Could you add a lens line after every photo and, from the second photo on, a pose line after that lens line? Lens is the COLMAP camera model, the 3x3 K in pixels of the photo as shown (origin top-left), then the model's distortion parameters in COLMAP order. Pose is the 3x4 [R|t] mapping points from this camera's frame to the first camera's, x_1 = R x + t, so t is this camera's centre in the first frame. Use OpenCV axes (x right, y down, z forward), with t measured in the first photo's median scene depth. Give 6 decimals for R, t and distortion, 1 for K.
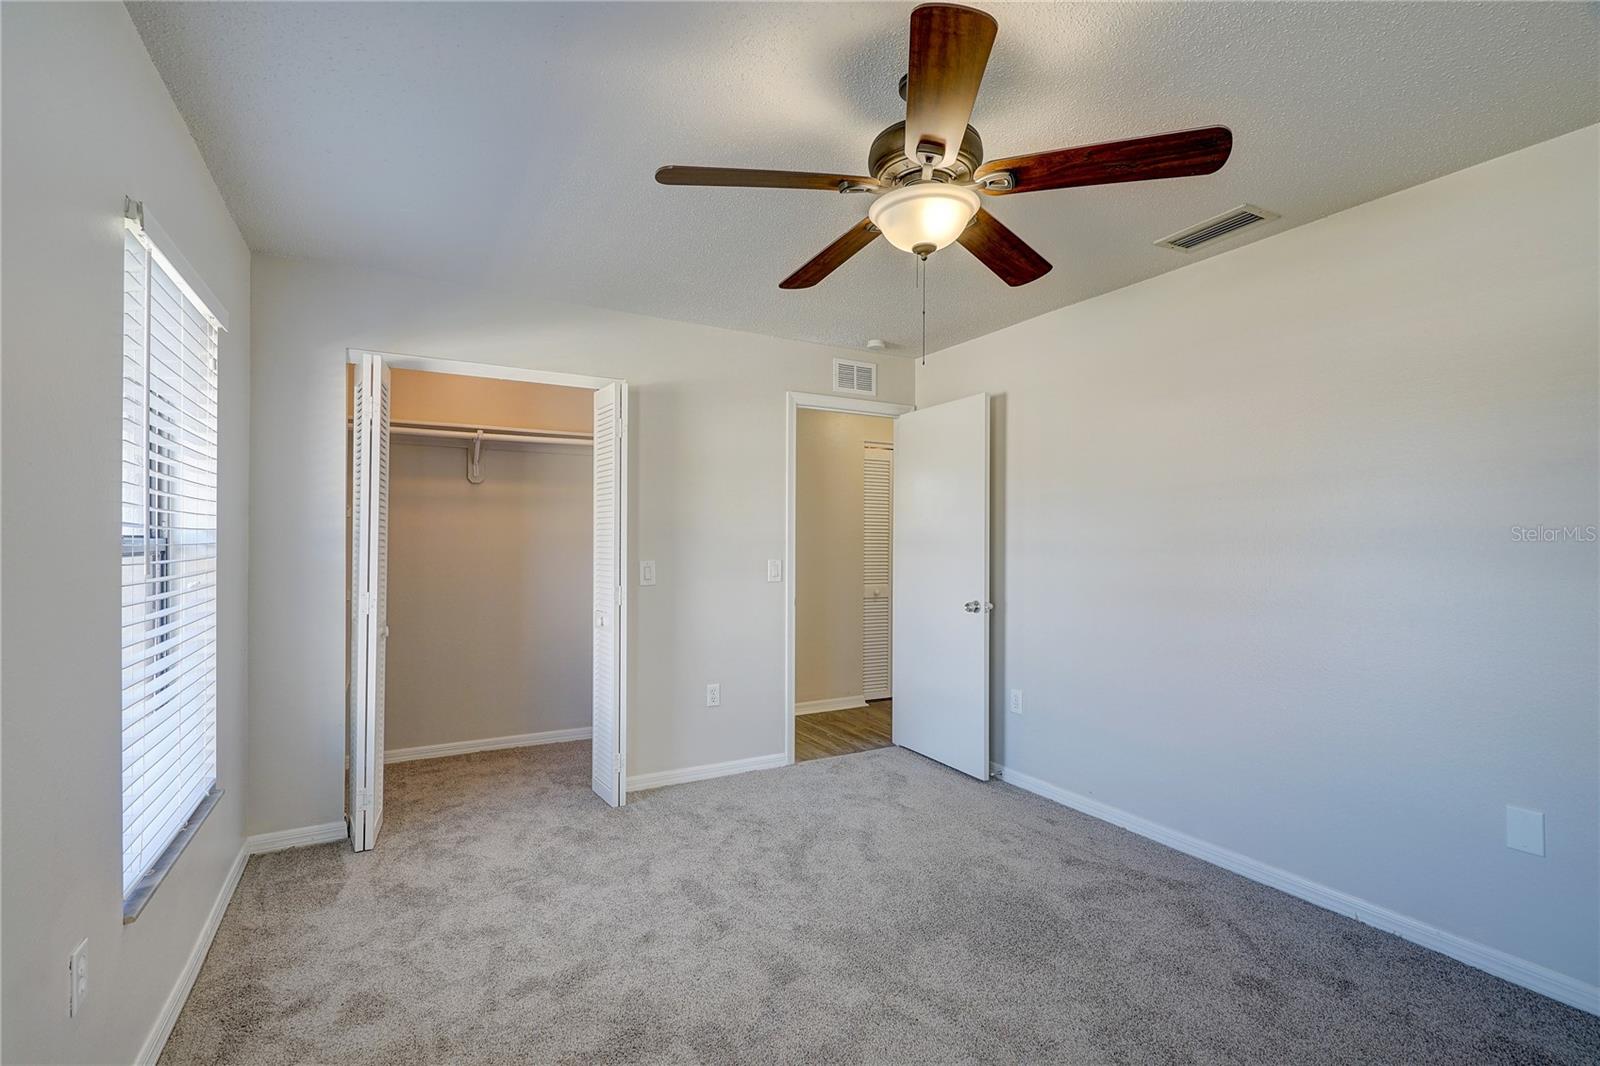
lens RADIAL K [[716.9, 0, 796.3], [0, 716.9, 533.3], [0, 0, 1]] dist [-0.005581, 0.002732]
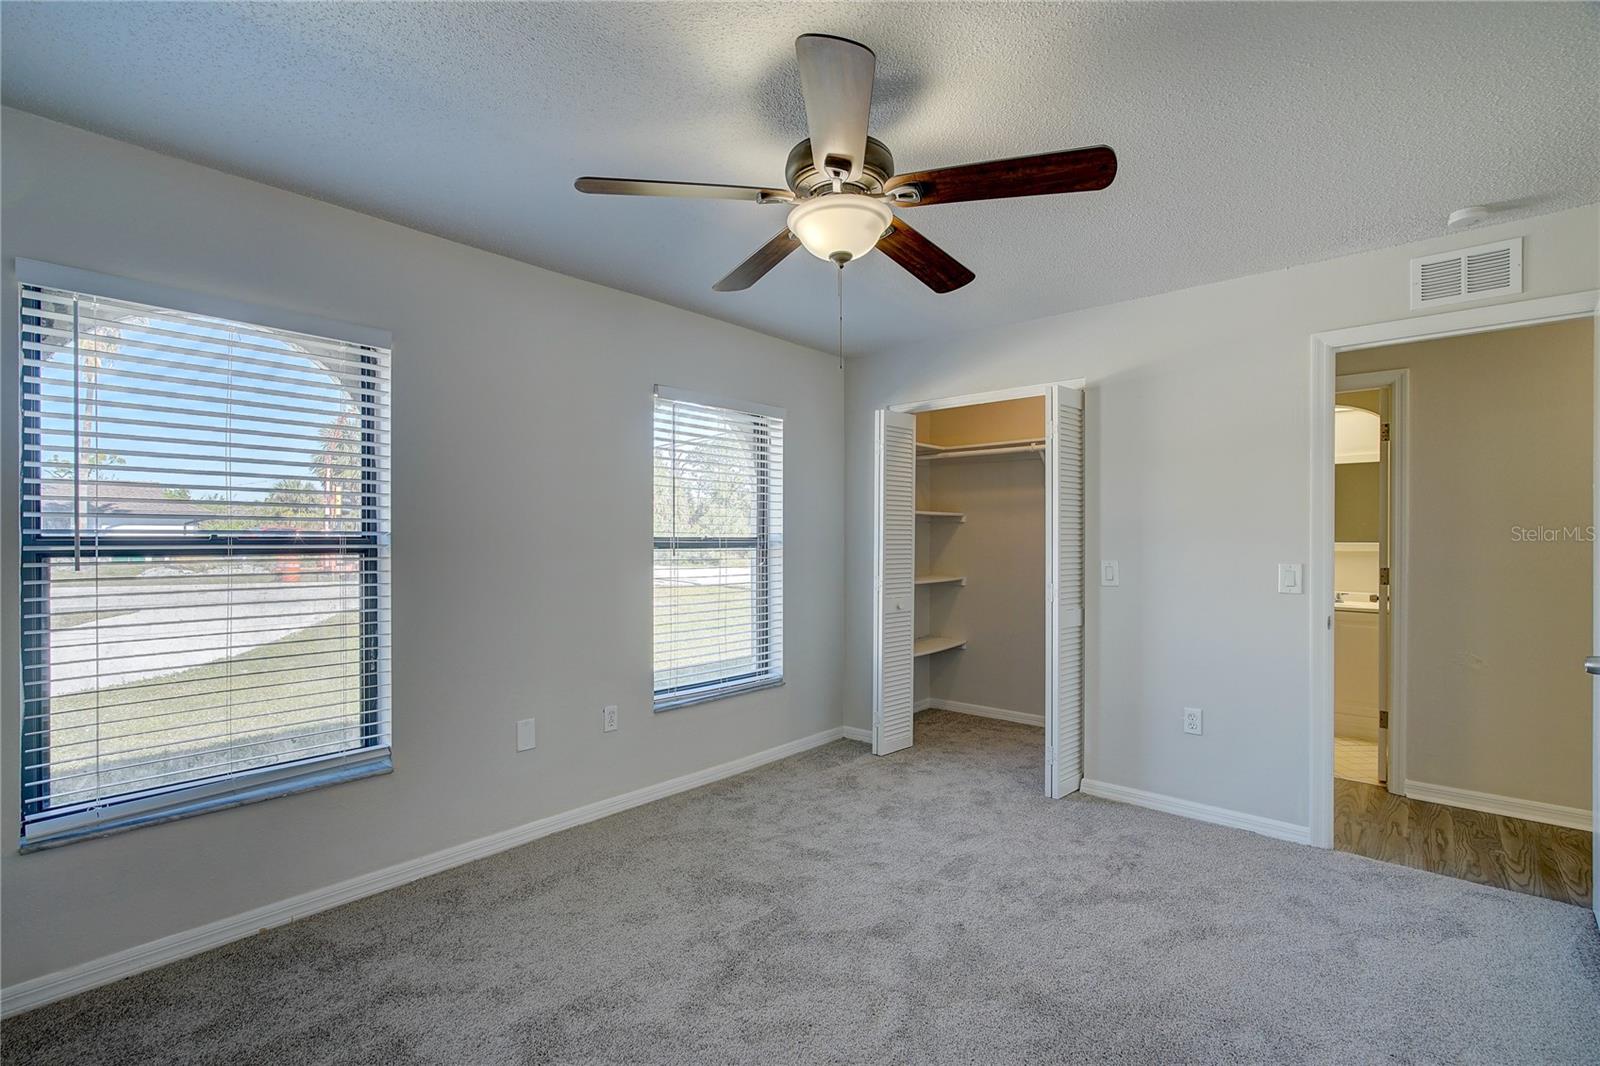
lens RADIAL K [[716.9, 0, 791.3], [0, 716.9, 535.6], [0, 0, 1]] dist [-0.005581, 0.002732]
pose [[0.330506, -0.007504, -0.943774, 0.653068], [0.010710, 0.999934, -0.004200, 0.005574], [0.943743, -0.008720, 0.330565, 0.337433]]
